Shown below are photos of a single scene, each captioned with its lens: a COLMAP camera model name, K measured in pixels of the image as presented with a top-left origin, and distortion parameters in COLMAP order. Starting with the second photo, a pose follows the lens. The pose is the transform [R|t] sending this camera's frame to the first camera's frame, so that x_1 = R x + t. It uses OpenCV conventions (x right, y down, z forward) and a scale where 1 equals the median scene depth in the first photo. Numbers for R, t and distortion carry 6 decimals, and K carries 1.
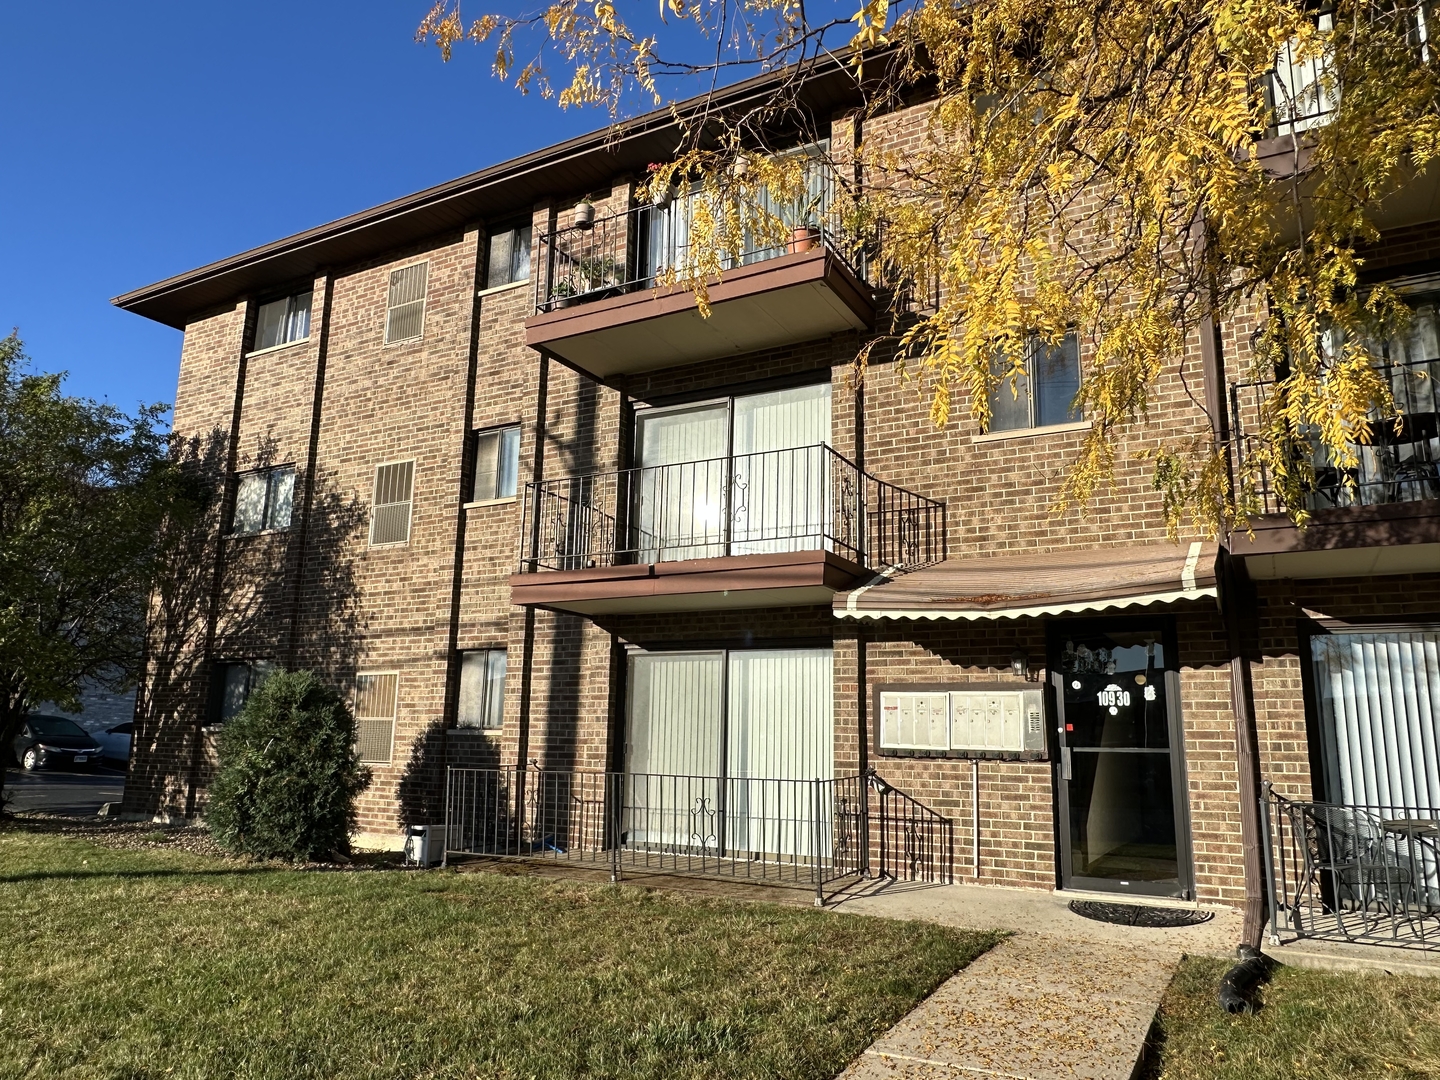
lens RADIAL K [[991.1, 0, 720.0], [0, 991.1, 540.0], [0, 0, 1]] dist [0.002265, -0.003745]
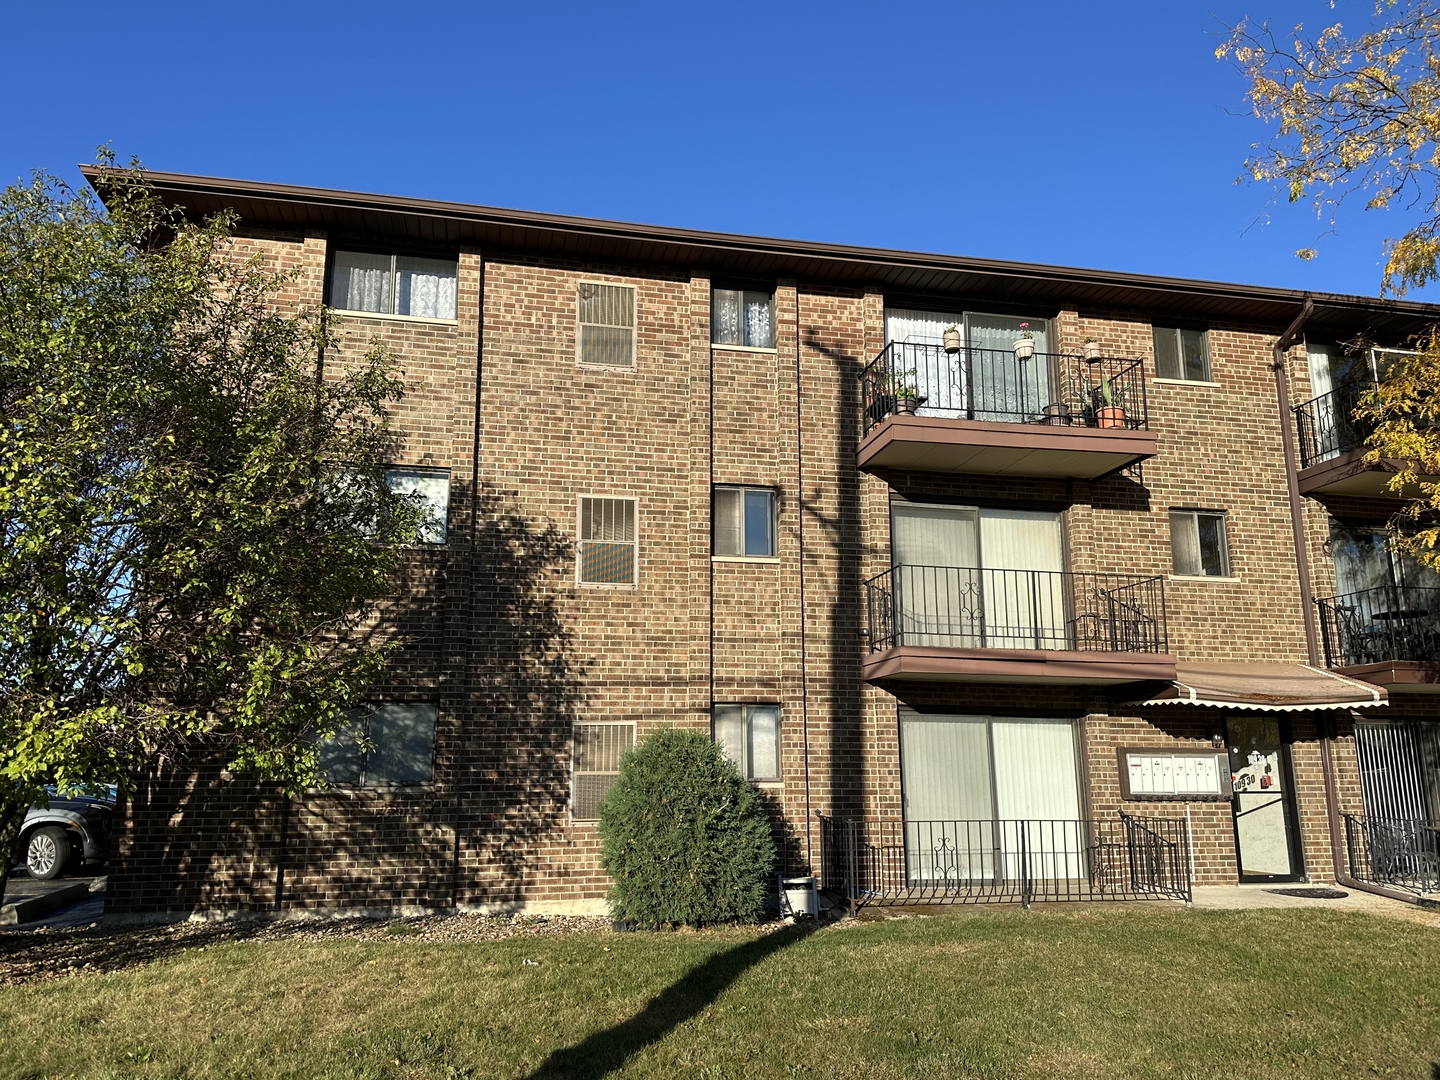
lens RADIAL K [[1080.5, 0, 720.0], [0, 1080.5, 540.0], [0, 0, 1]] dist [0.144520, -0.204135]
pose [[0.749311, 0.121408, 0.650994, -1.294447], [-0.116483, 0.991887, -0.050909, 0.002589], [-0.651894, -0.037683, 0.757374, 0.216711]]
